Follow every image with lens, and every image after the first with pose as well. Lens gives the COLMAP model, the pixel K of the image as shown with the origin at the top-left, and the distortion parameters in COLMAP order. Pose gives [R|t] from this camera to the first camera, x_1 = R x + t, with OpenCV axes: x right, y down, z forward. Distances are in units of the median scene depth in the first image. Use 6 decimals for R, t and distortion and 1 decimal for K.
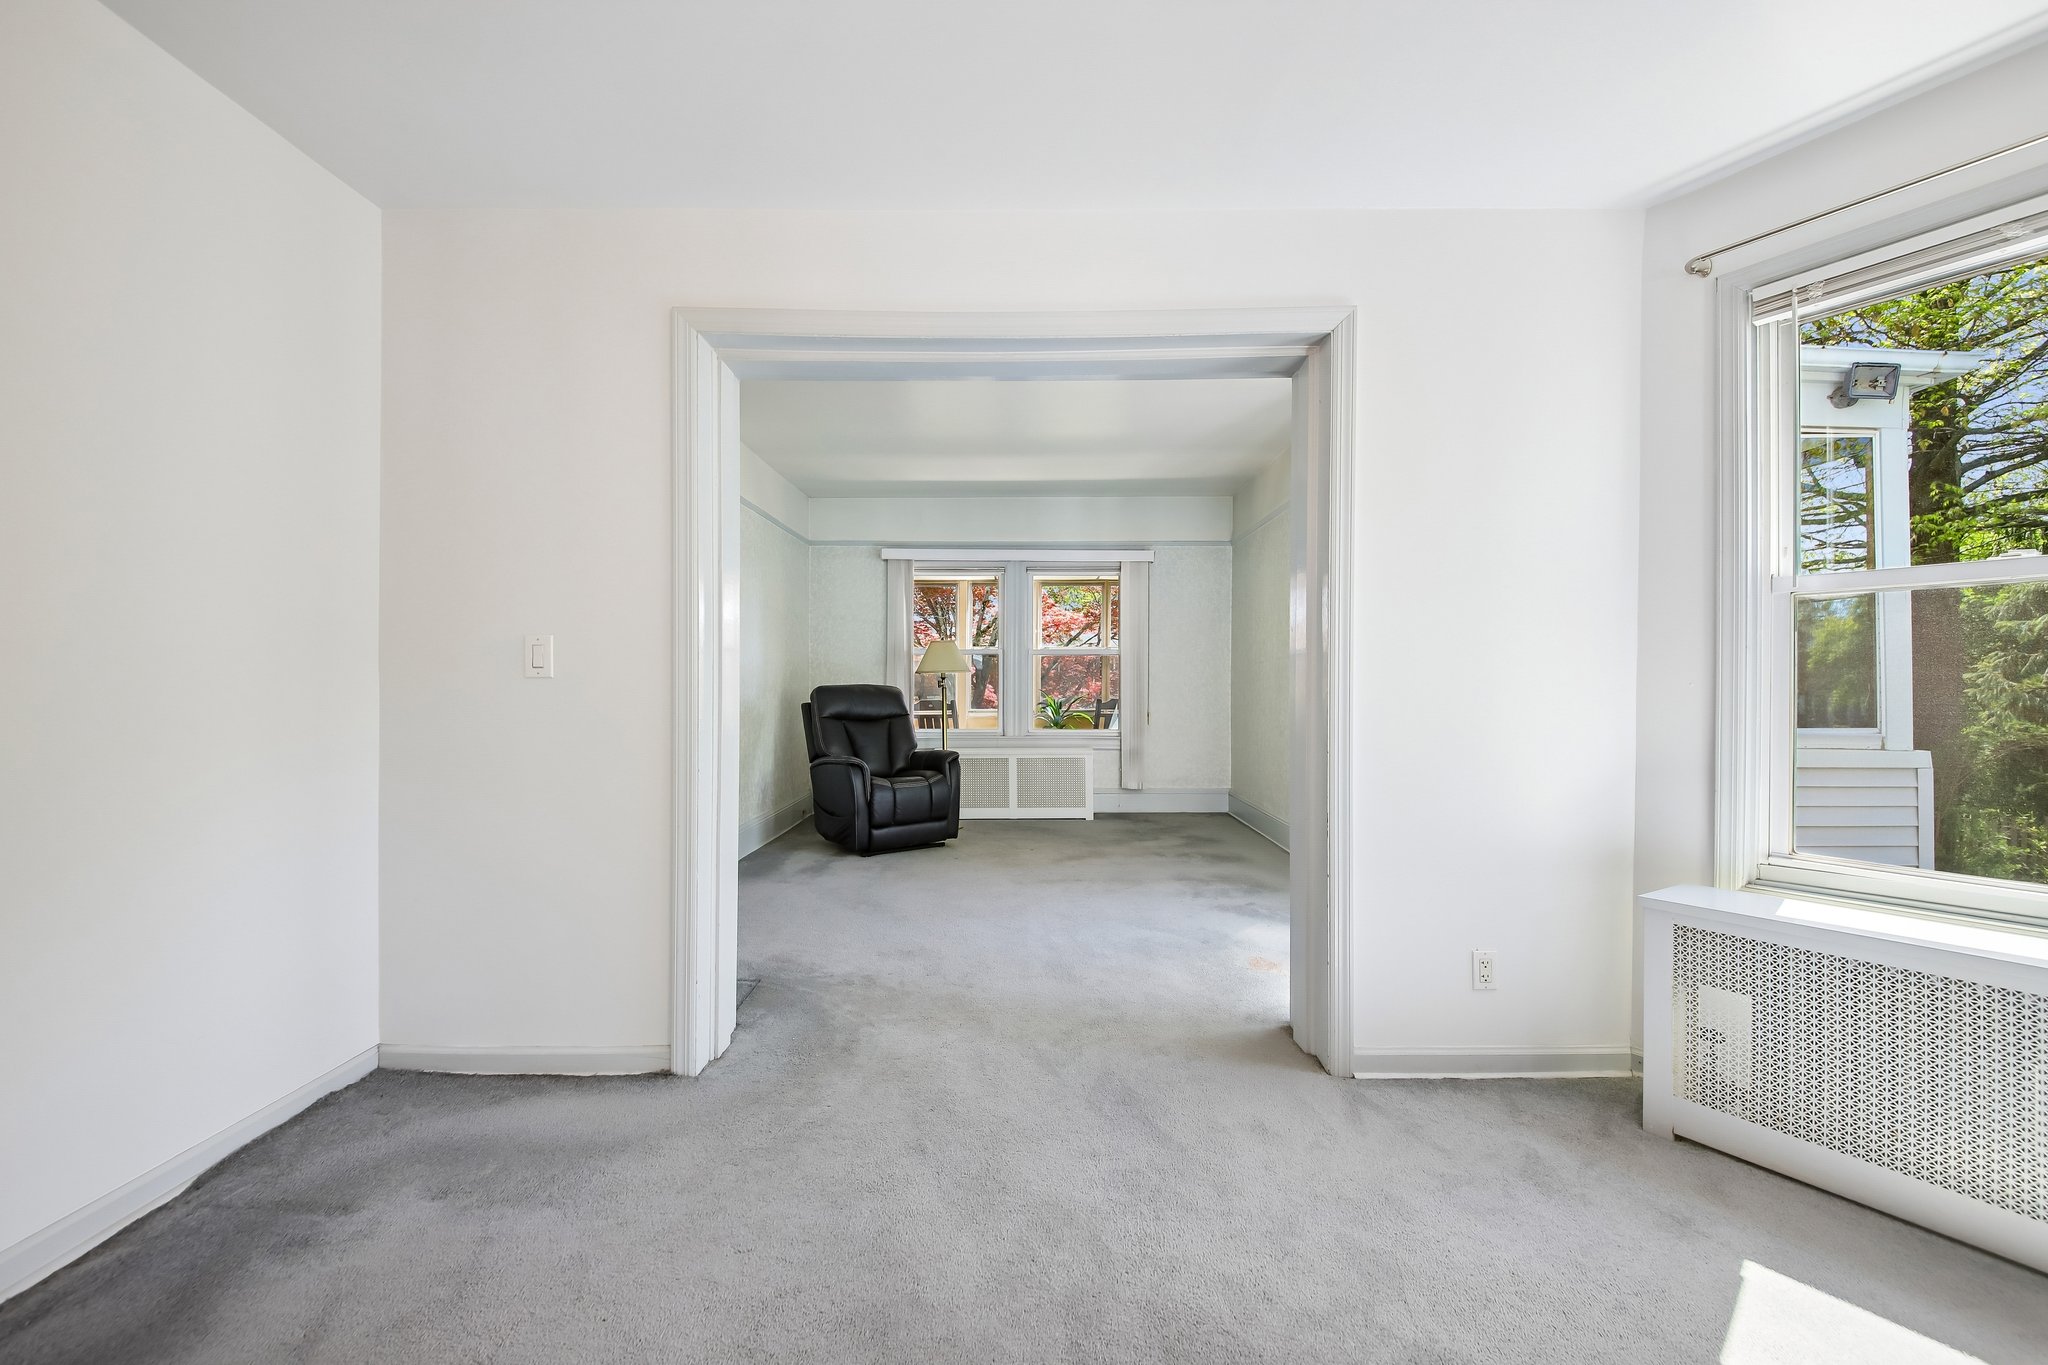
lens RADIAL K [[800.7, 0, 1024.0], [0, 800.7, 682.5], [0, 0, 1]] dist [-0.003649, -0.000202]
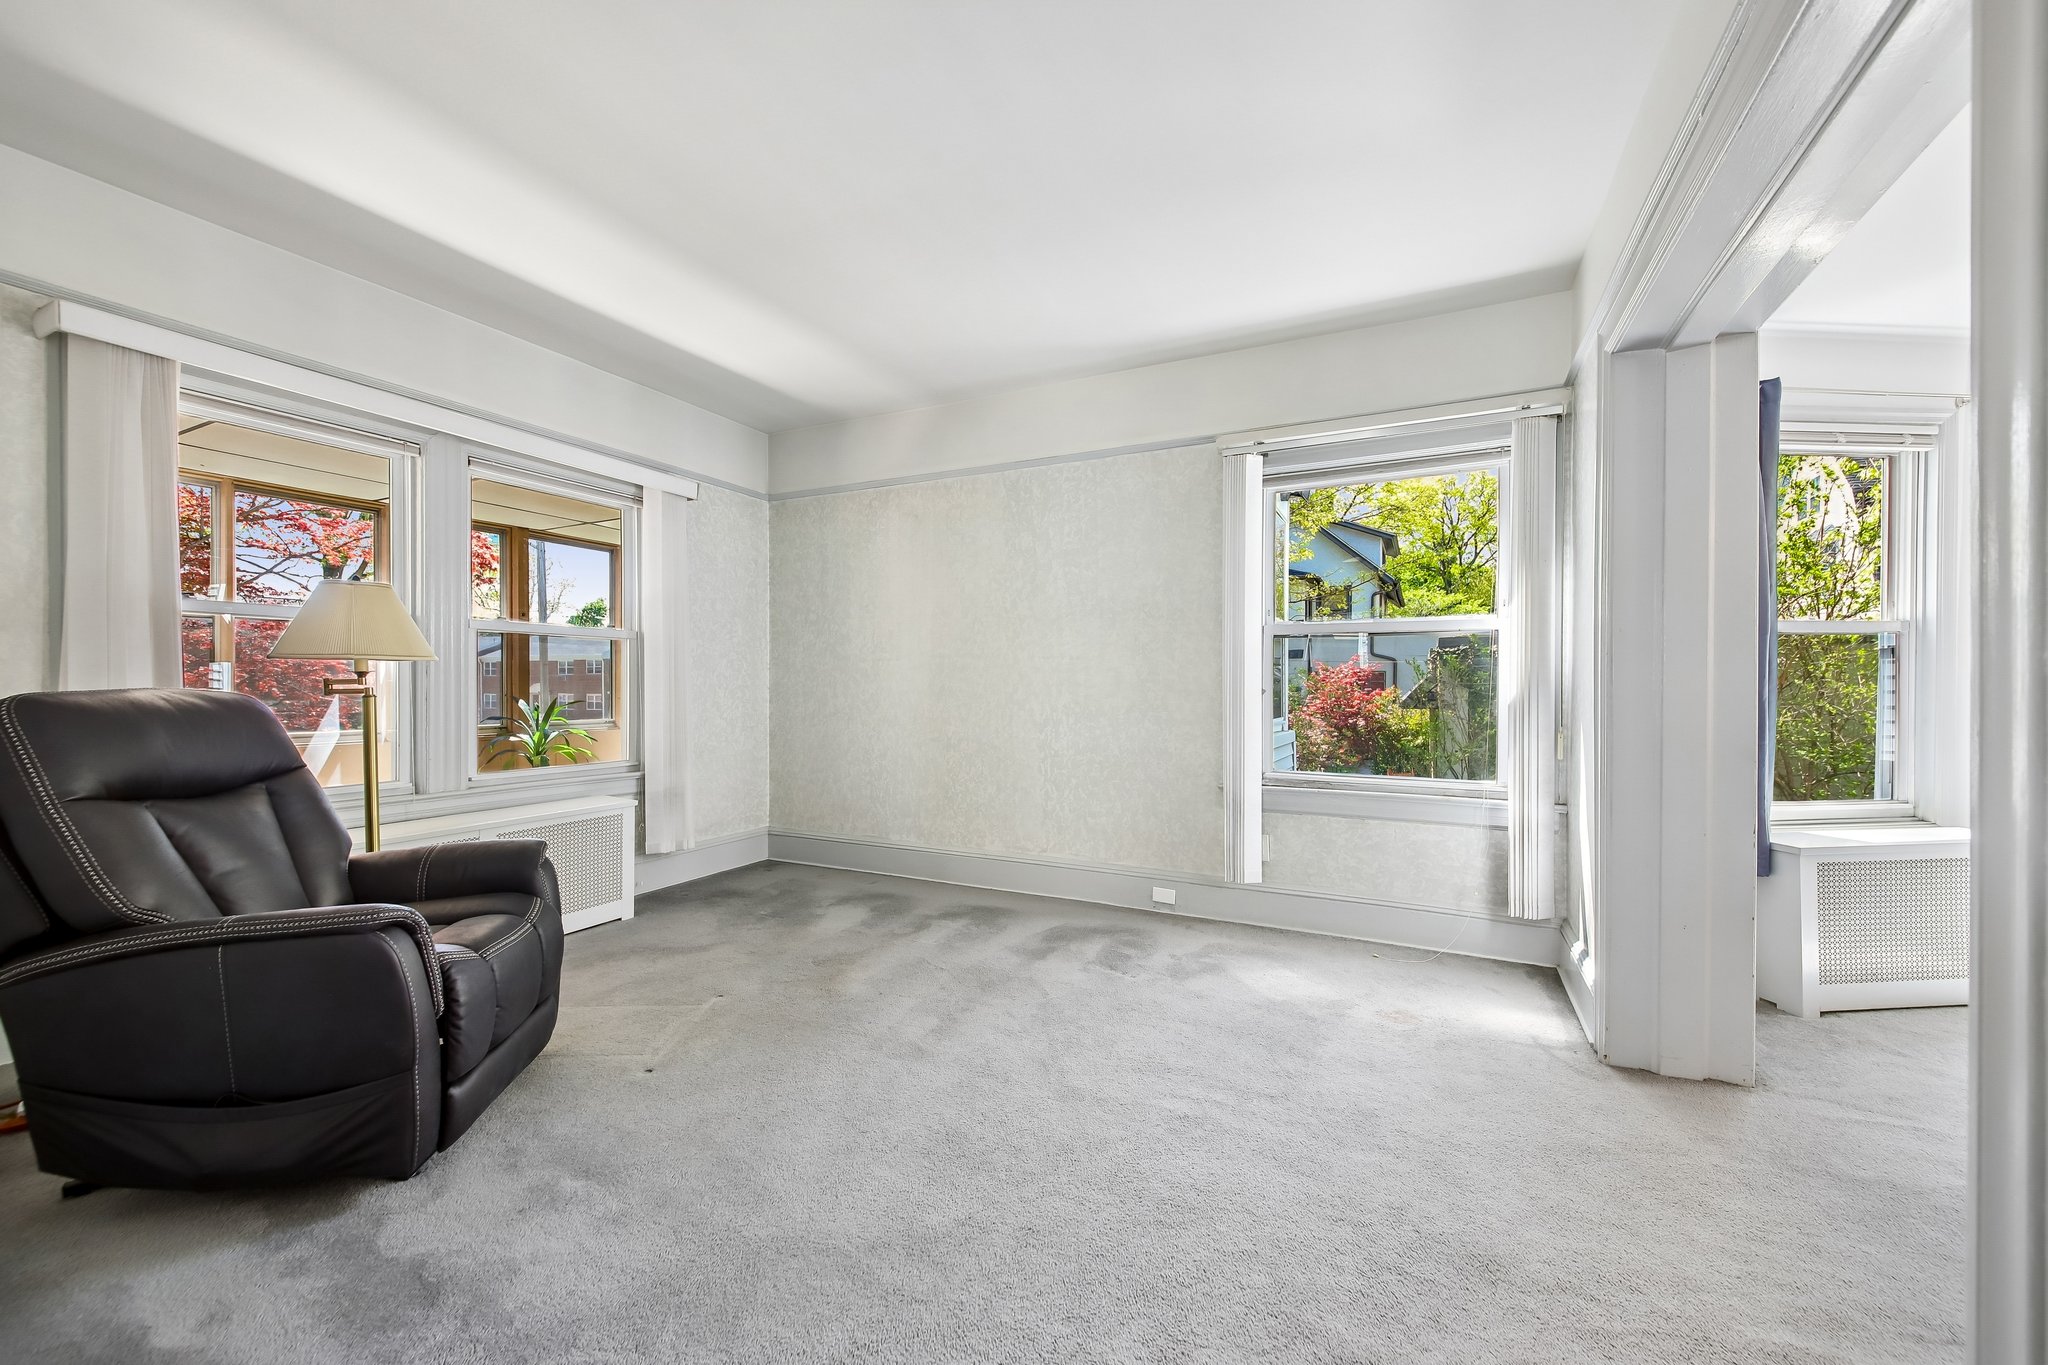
lens RADIAL K [[800.7, 0, 1024.0], [0, 800.7, 682.5], [0, 0, 1]] dist [-0.003649, -0.000202]
pose [[0.444222, 0.006670, 0.895892, -0.302389], [-0.007003, 0.999968, -0.003973, -0.000102], [-0.895889, -0.004509, 0.444254, 0.460233]]
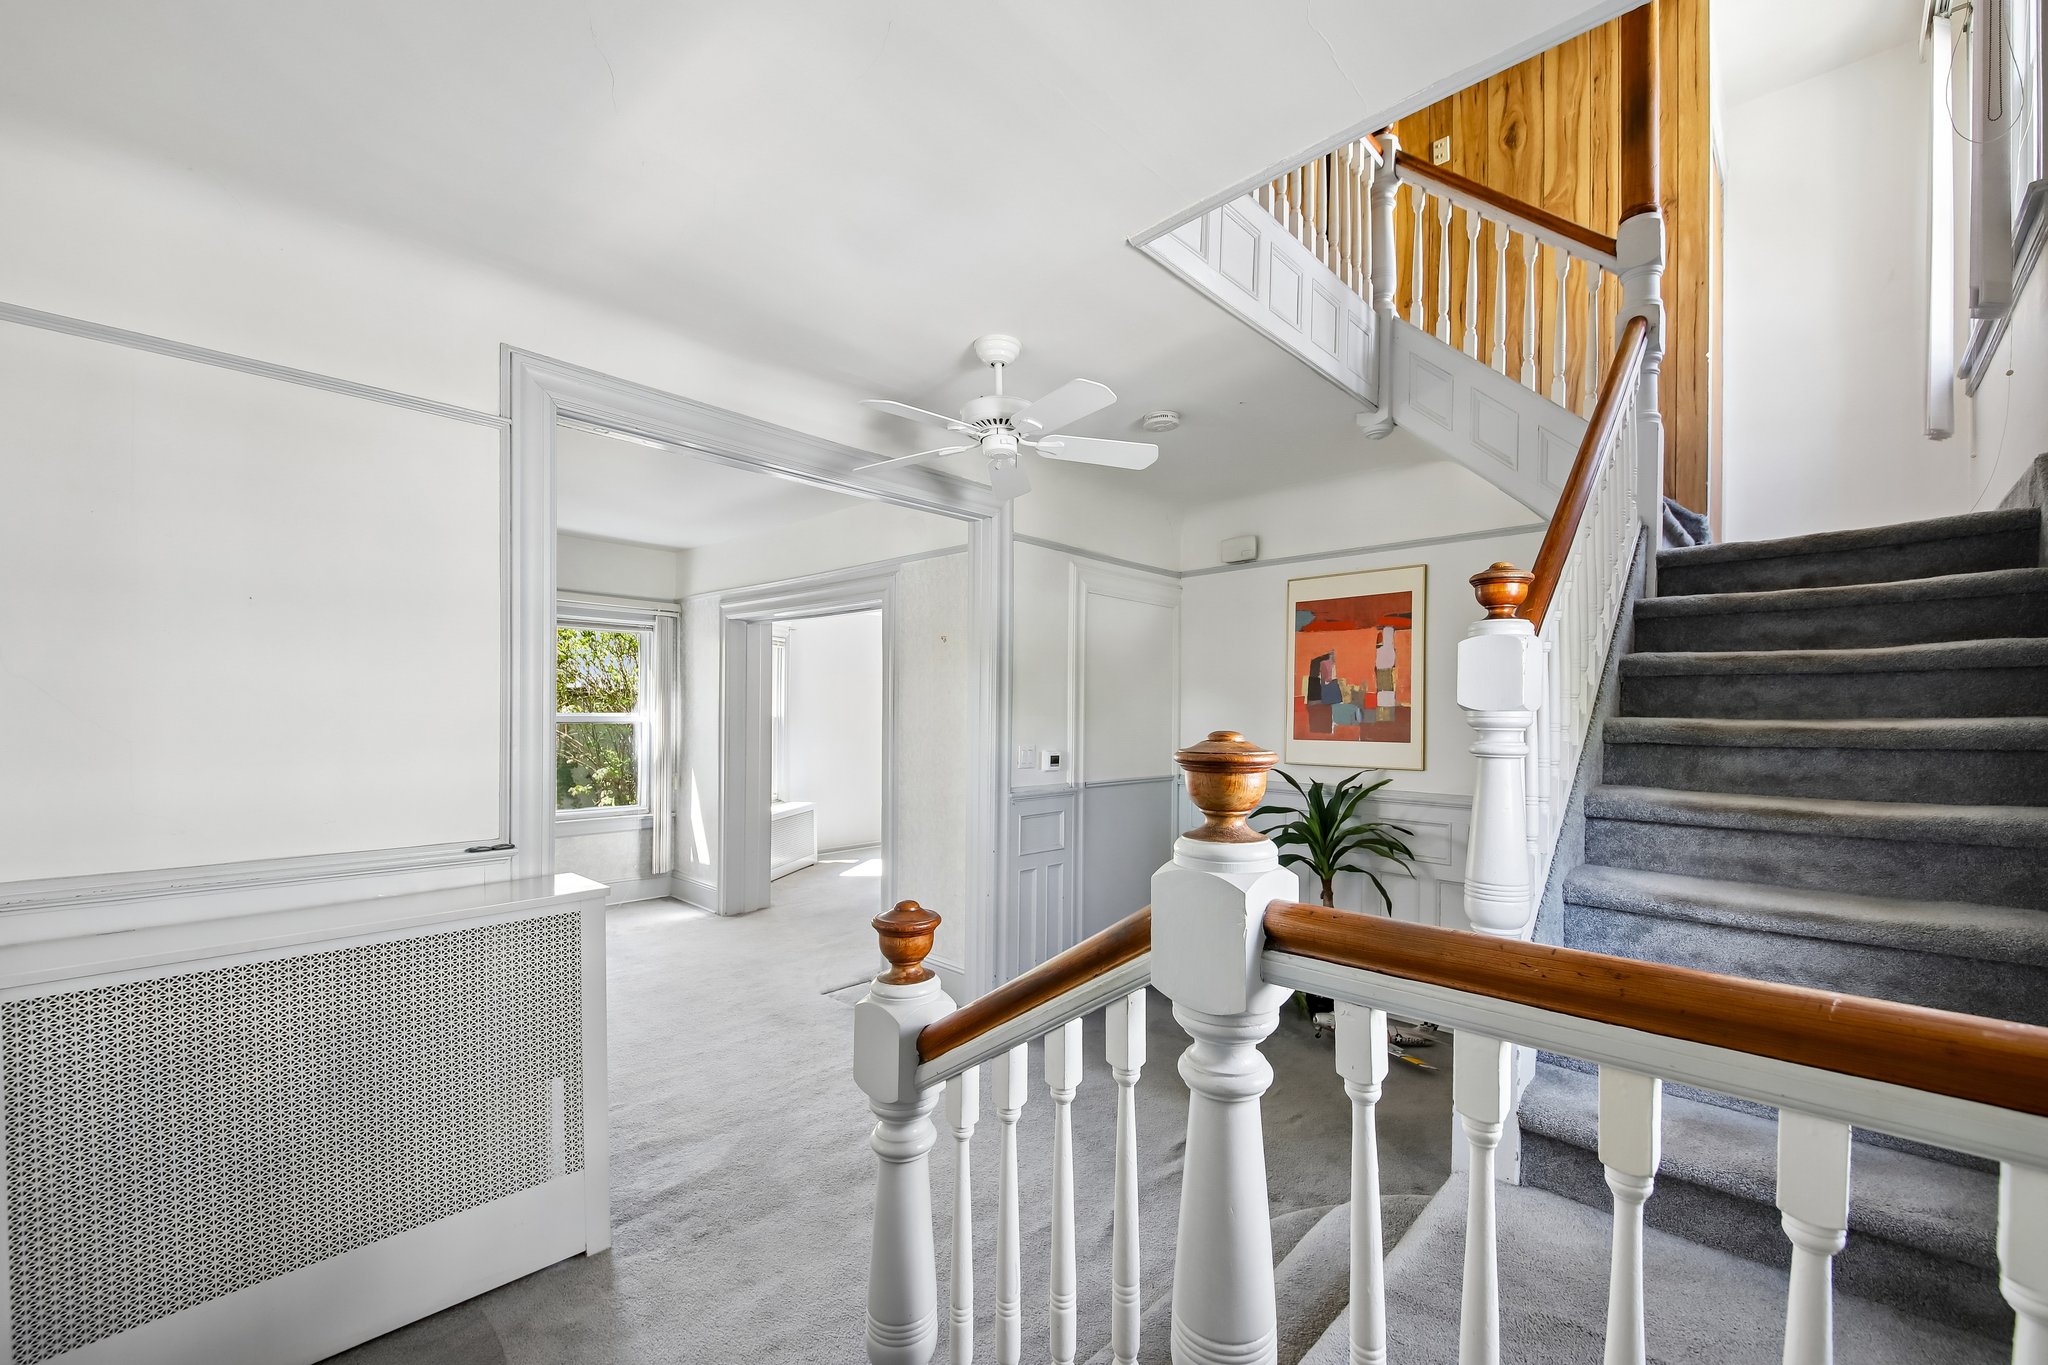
lens RADIAL K [[800.7, 0, 1024.0], [0, 800.7, 682.5], [0, 0, 1]] dist [-0.003649, -0.000202]
pose [[-0.721979, 0.023392, 0.691519, -0.668902], [-0.003359, 0.999298, -0.037311, -0.048105], [-0.691907, -0.029261, -0.721394, 0.769387]]
